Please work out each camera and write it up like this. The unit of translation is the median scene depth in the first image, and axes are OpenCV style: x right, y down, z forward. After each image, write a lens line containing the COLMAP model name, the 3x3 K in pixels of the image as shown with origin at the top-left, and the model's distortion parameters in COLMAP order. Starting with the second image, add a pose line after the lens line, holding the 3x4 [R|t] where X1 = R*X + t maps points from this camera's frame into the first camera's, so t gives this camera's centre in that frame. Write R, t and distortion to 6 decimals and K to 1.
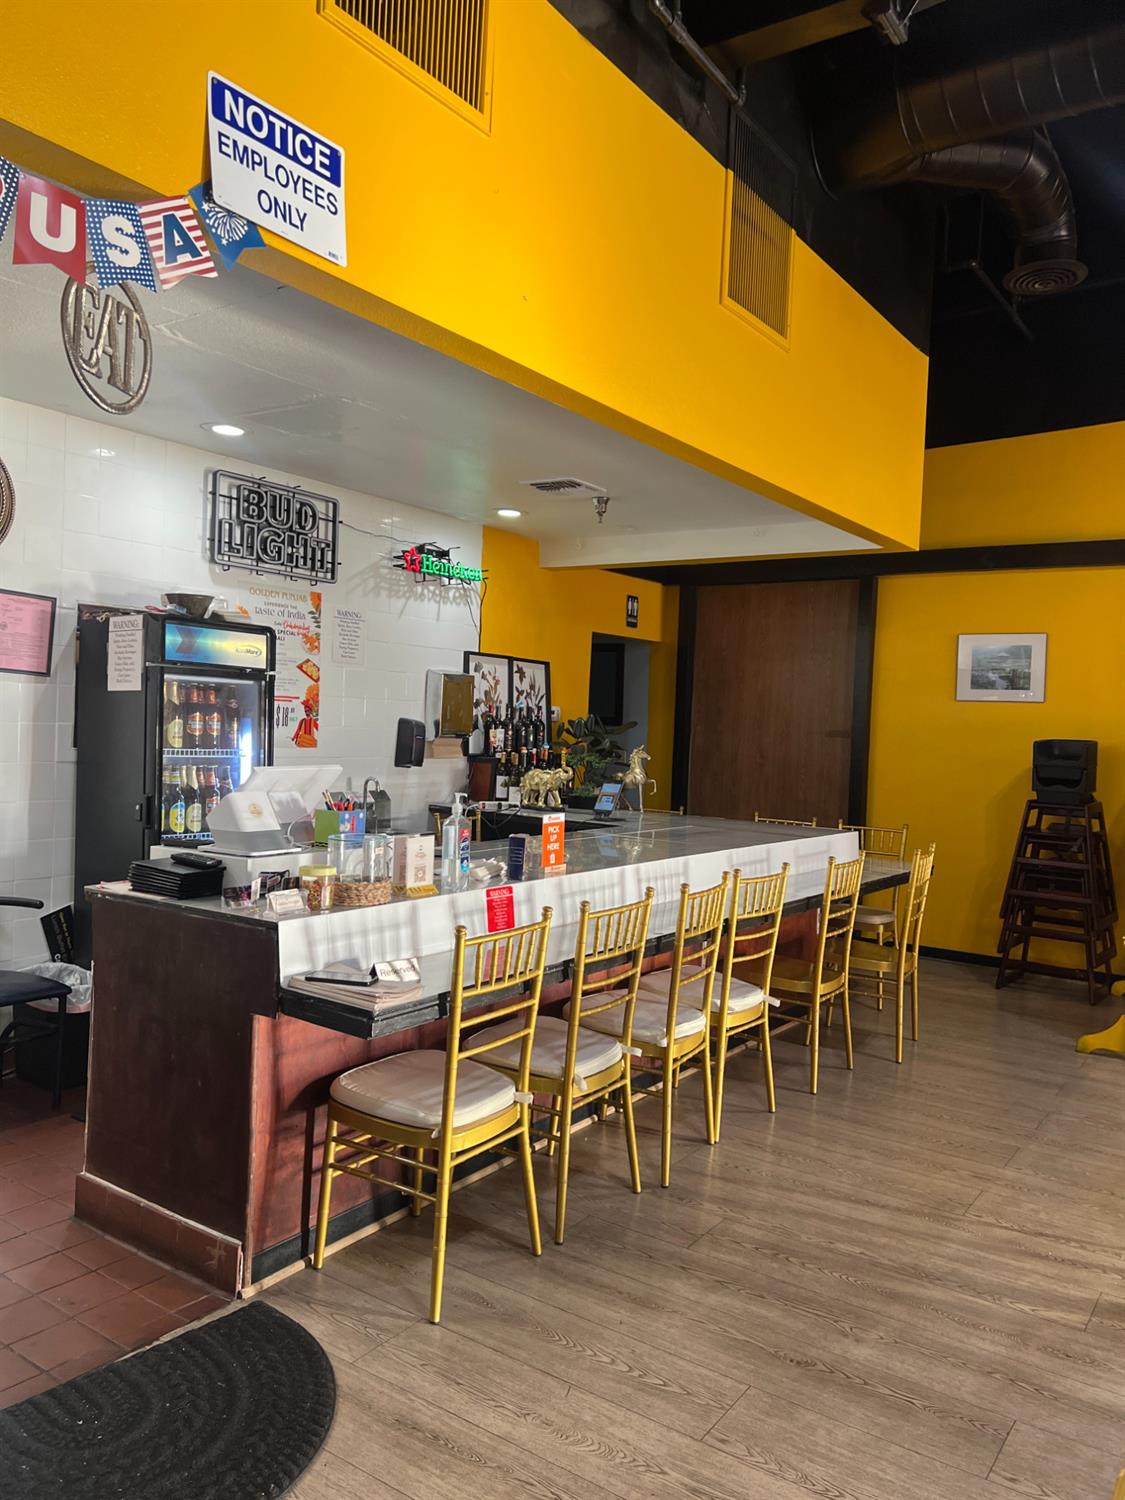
lens RADIAL K [[1128.2, 0, 562.5], [0, 1128.2, 750.0], [0, 0, 1]] dist [0.058436, -0.071068]
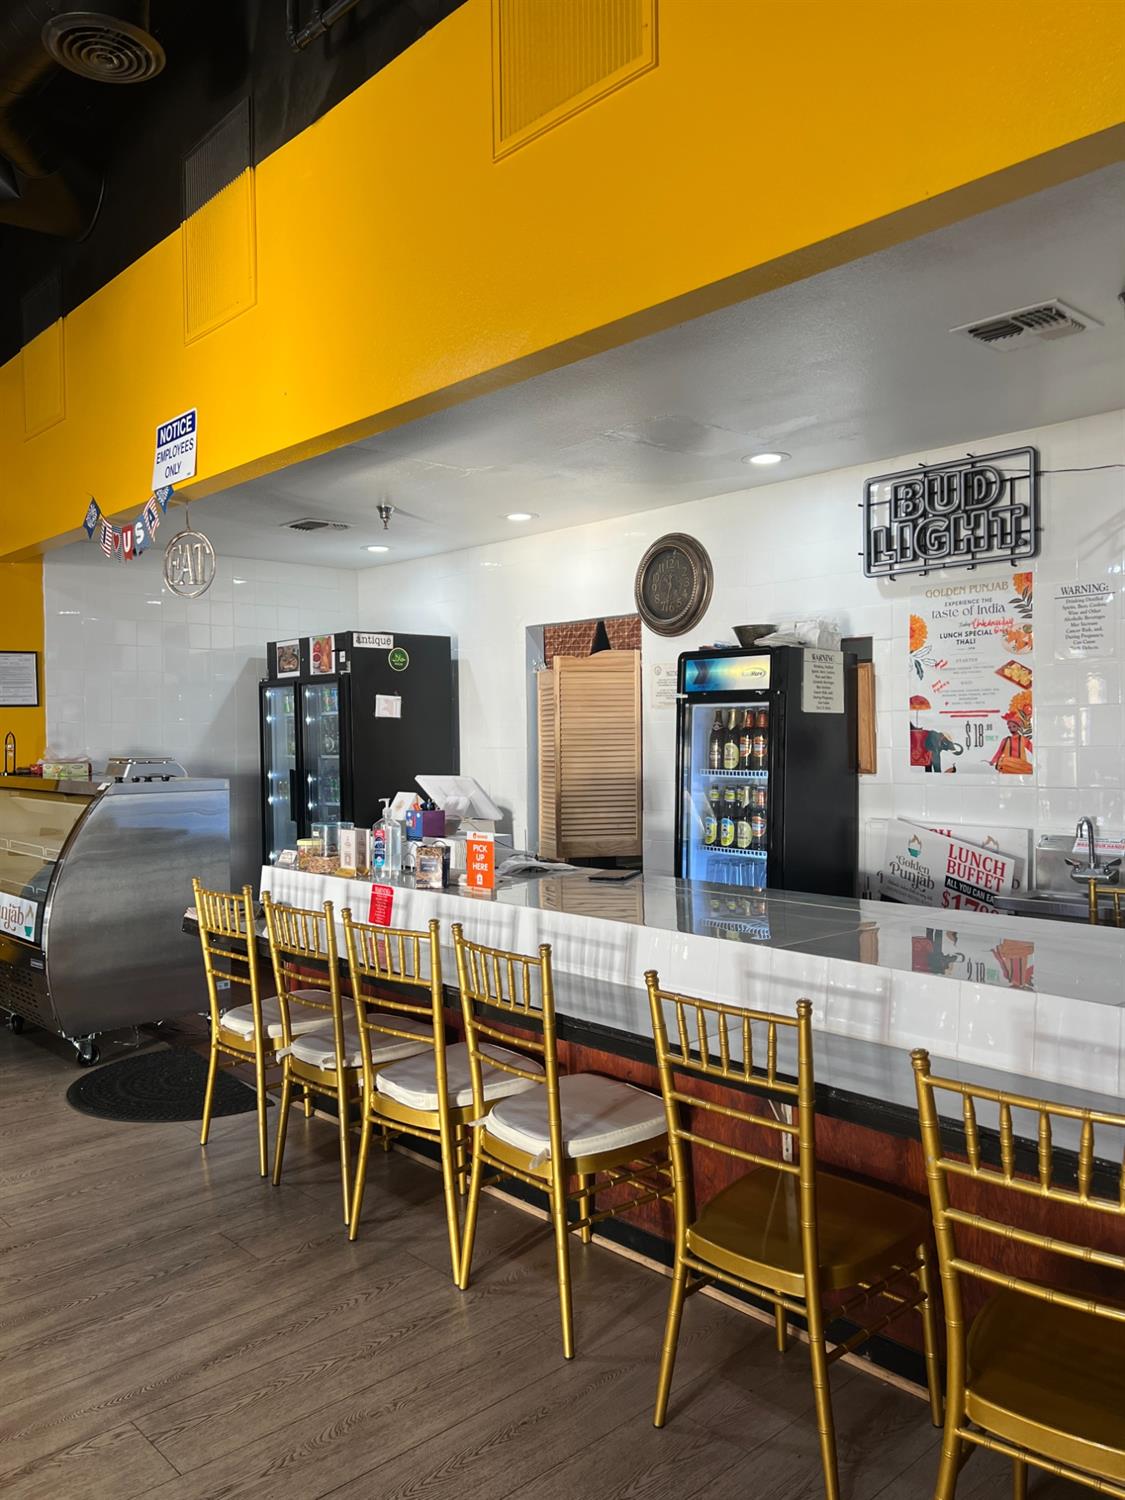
lens RADIAL K [[1128.2, 0, 562.5], [0, 1128.2, 750.0], [0, 0, 1]] dist [0.058436, -0.071068]
pose [[-0.222967, -0.025803, -0.974484, 0.619237], [-0.022326, 0.999523, -0.021358, 0.005227], [0.974570, 0.016994, -0.223437, 0.887336]]
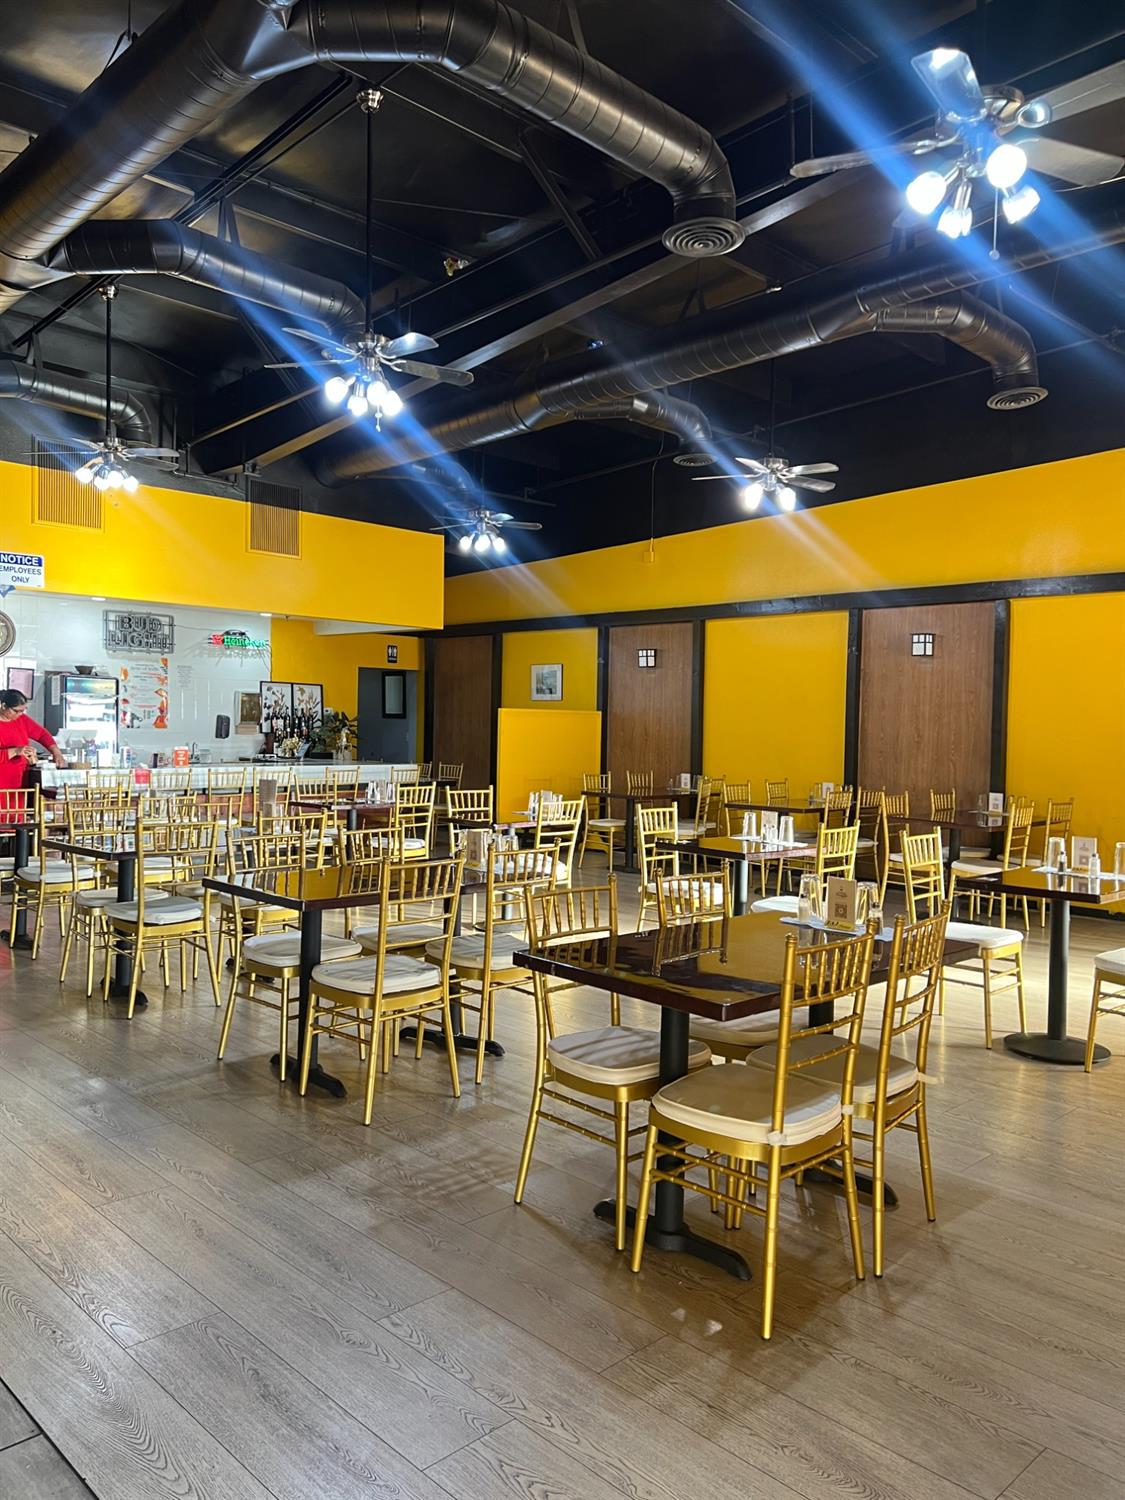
lens RADIAL K [[1128.2, 0, 562.5], [0, 1128.2, 750.0], [0, 0, 1]] dist [0.058436, -0.071068]
pose [[0.982372, -0.014232, -0.186396, 0.974123], [0.013323, 0.999892, -0.006128, 0.065318], [0.186463, 0.003537, 0.982456, -1.050141]]
